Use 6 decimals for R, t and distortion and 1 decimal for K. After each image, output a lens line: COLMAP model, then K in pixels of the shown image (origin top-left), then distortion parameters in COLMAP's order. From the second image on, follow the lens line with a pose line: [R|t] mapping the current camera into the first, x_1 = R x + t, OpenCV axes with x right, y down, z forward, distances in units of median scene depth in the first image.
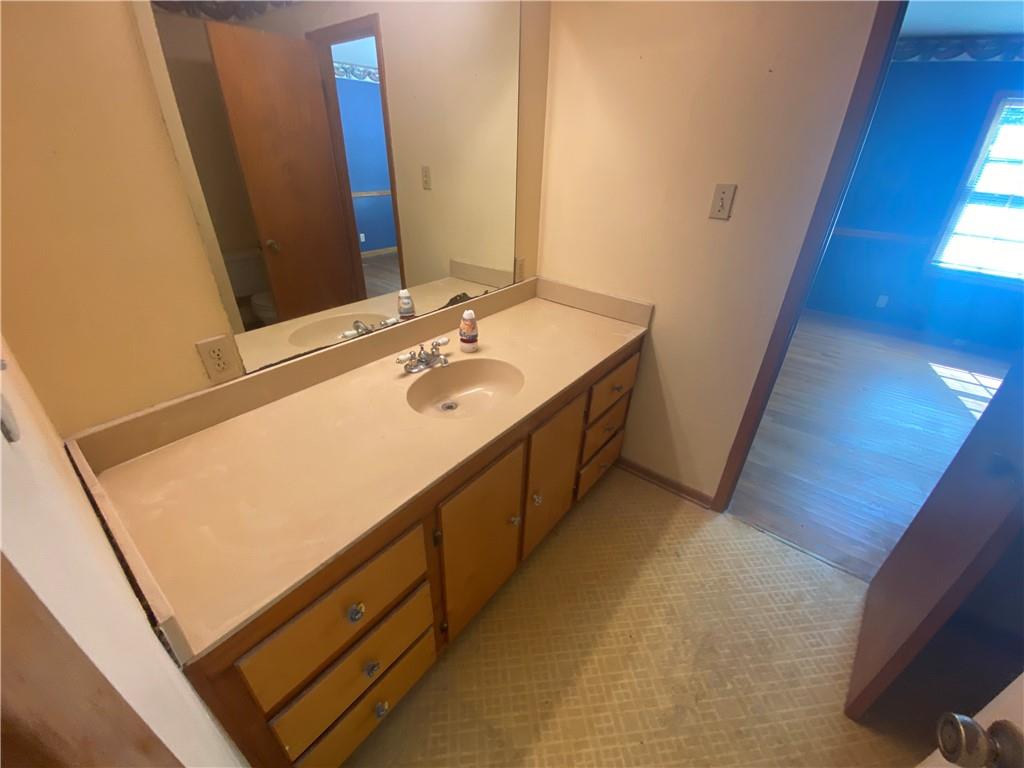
lens RADIAL K [[419.1, 0, 510.2], [0, 419.1, 381.9], [0, 0, 1]] dist [-0.011327, -0.008004]
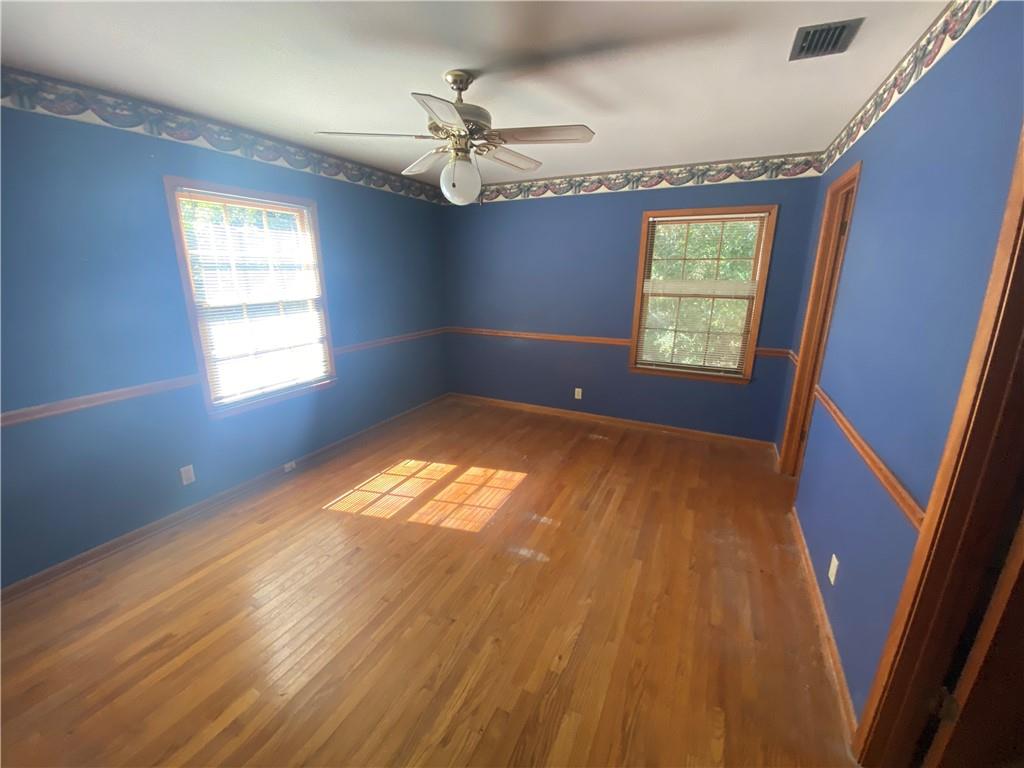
lens RADIAL K [[419.1, 0, 511.3], [0, 419.1, 384.0], [0, 0, 1]] dist [-0.011327, -0.008004]
pose [[-0.219096, -0.271336, 0.937216, 0.262071], [0.466619, 0.814449, 0.344877, -0.353616], [-0.856892, 0.512883, -0.051832, 0.622536]]
